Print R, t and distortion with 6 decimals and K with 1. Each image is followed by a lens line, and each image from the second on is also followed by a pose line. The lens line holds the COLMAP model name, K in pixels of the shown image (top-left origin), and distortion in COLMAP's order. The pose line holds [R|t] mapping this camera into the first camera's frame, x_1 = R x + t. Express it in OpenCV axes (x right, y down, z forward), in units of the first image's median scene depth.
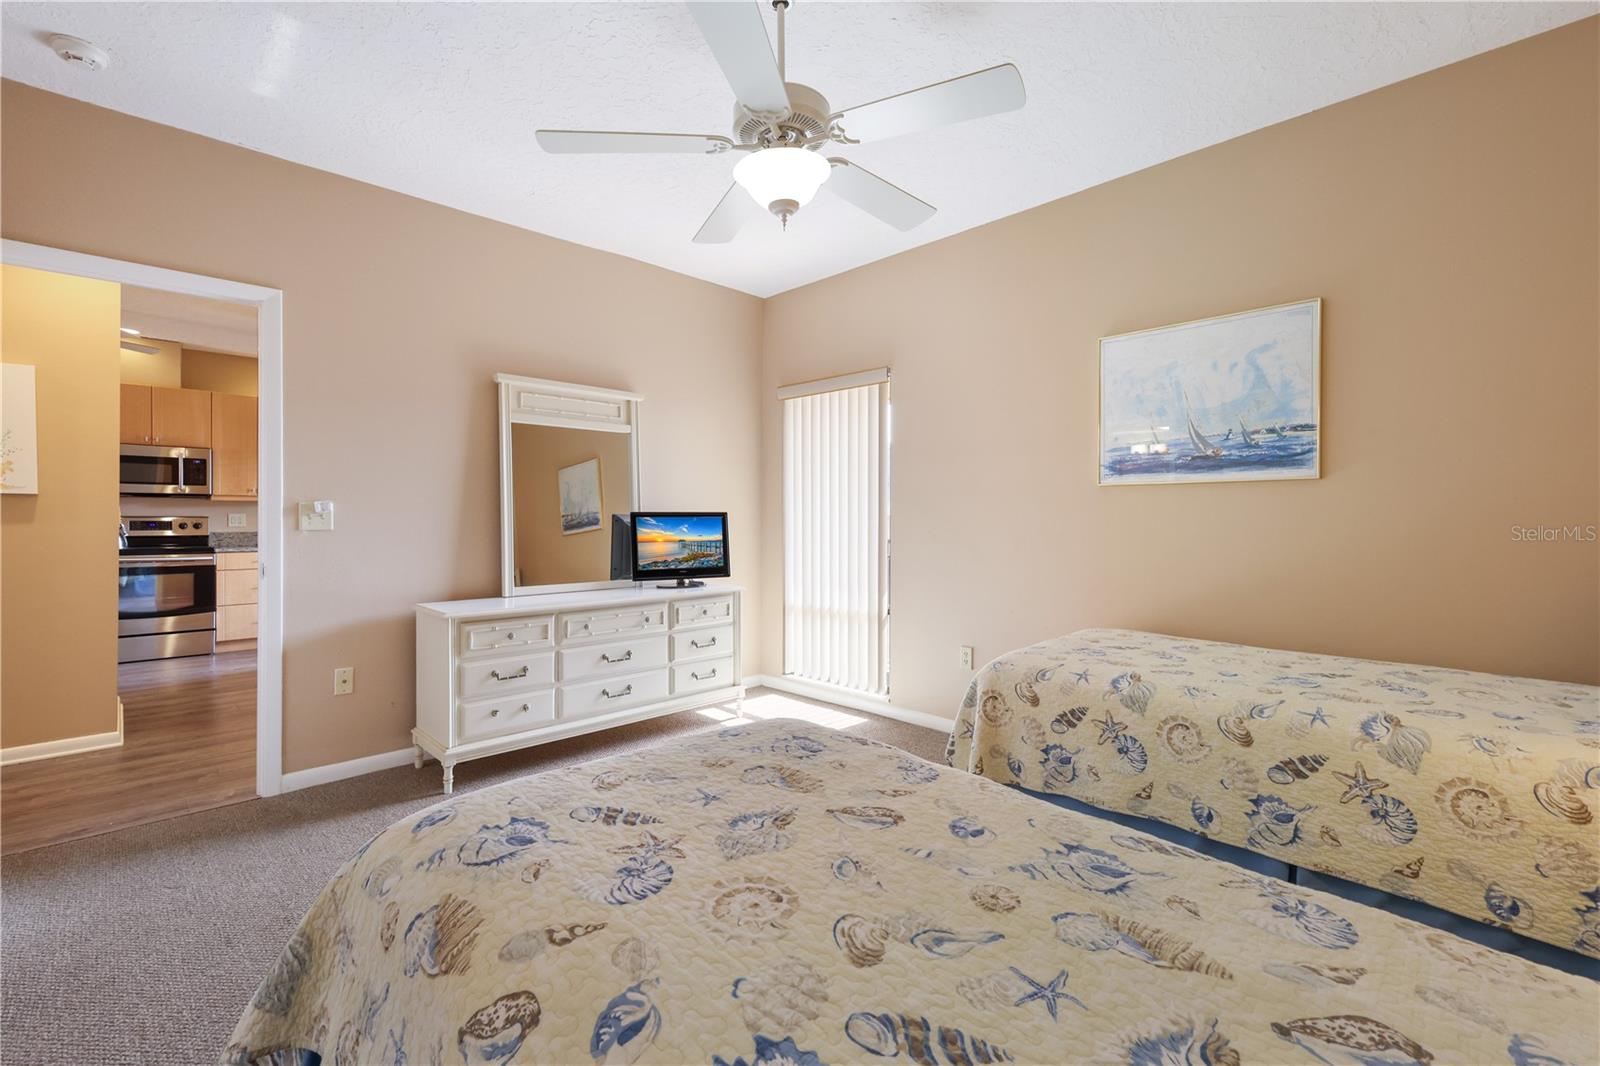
lens RADIAL K [[702.6, 0, 802.9], [0, 702.6, 527.1], [0, 0, 1]] dist [0.007585, 0.000267]
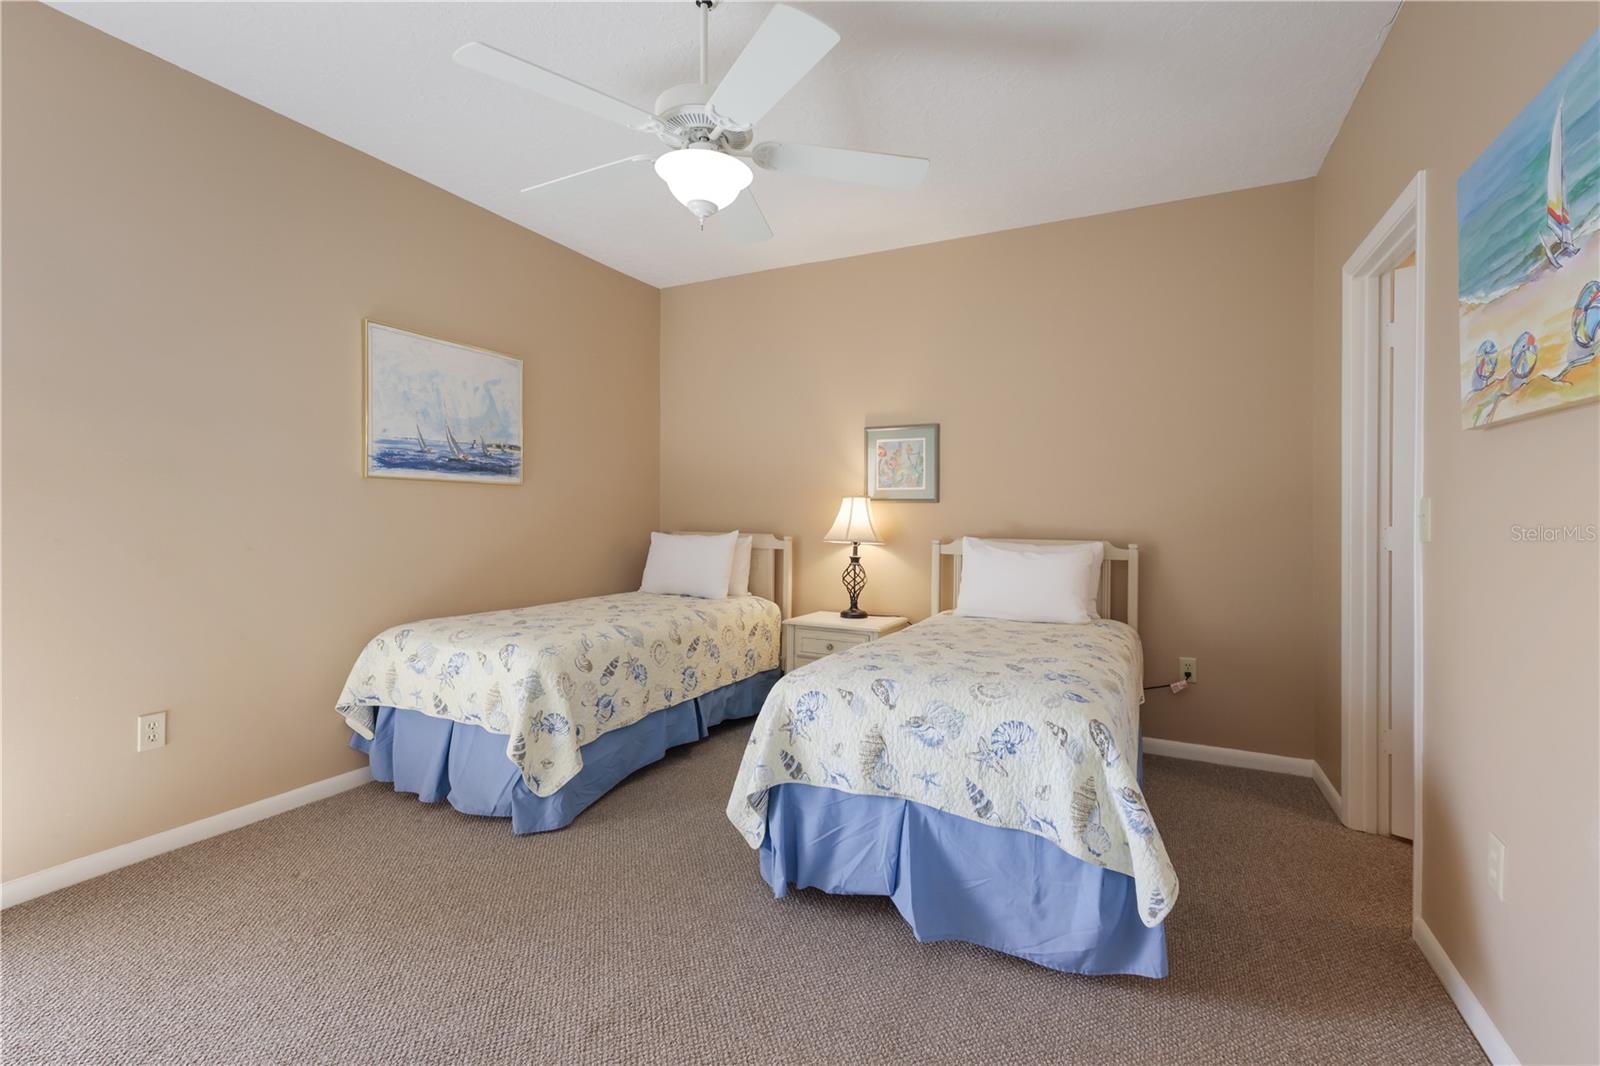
lens RADIAL K [[702.6, 0, 803.9], [0, 702.6, 523.9], [0, 0, 1]] dist [0.007585, 0.000267]
pose [[-0.333611, -0.013865, 0.942609, -0.778419], [0.009385, 0.999793, 0.018028, -0.009539], [-0.942664, 0.014861, -0.333412, 0.907745]]
